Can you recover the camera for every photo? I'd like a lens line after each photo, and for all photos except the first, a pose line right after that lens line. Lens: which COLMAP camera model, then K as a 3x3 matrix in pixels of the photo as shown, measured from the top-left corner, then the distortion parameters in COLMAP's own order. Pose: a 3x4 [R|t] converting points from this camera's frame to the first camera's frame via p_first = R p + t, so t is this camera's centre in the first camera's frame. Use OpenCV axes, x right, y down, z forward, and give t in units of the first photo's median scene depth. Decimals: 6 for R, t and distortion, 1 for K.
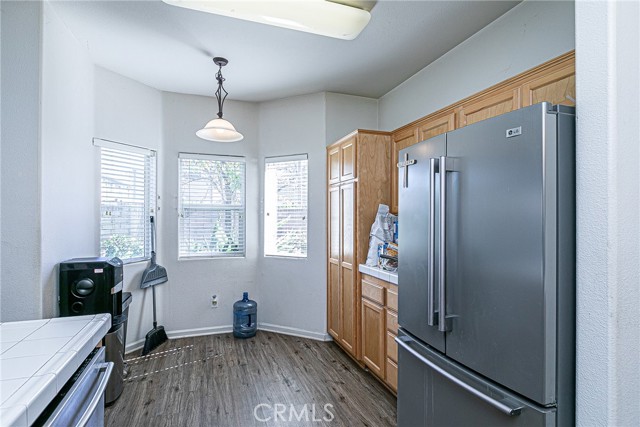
lens RADIAL K [[321.9, 0, 320.0], [0, 321.9, 213.5], [0, 0, 1]] dist [-0.003245, -0.000466]
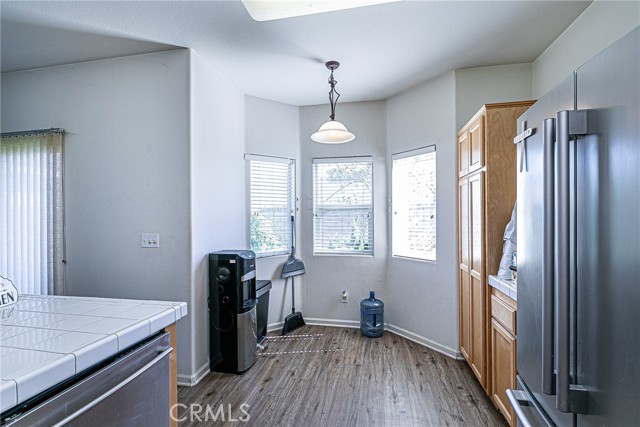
lens RADIAL K [[298.1, 0, 322.1], [0, 298.1, 214.4], [0, 0, 1]] dist [-0.000955, 0.000006]
pose [[0.856857, -0.010047, -0.515456, 0.137183], [0.013574, 0.999903, 0.003075, 0.000505], [0.515375, -0.009632, 0.856911, 0.150022]]
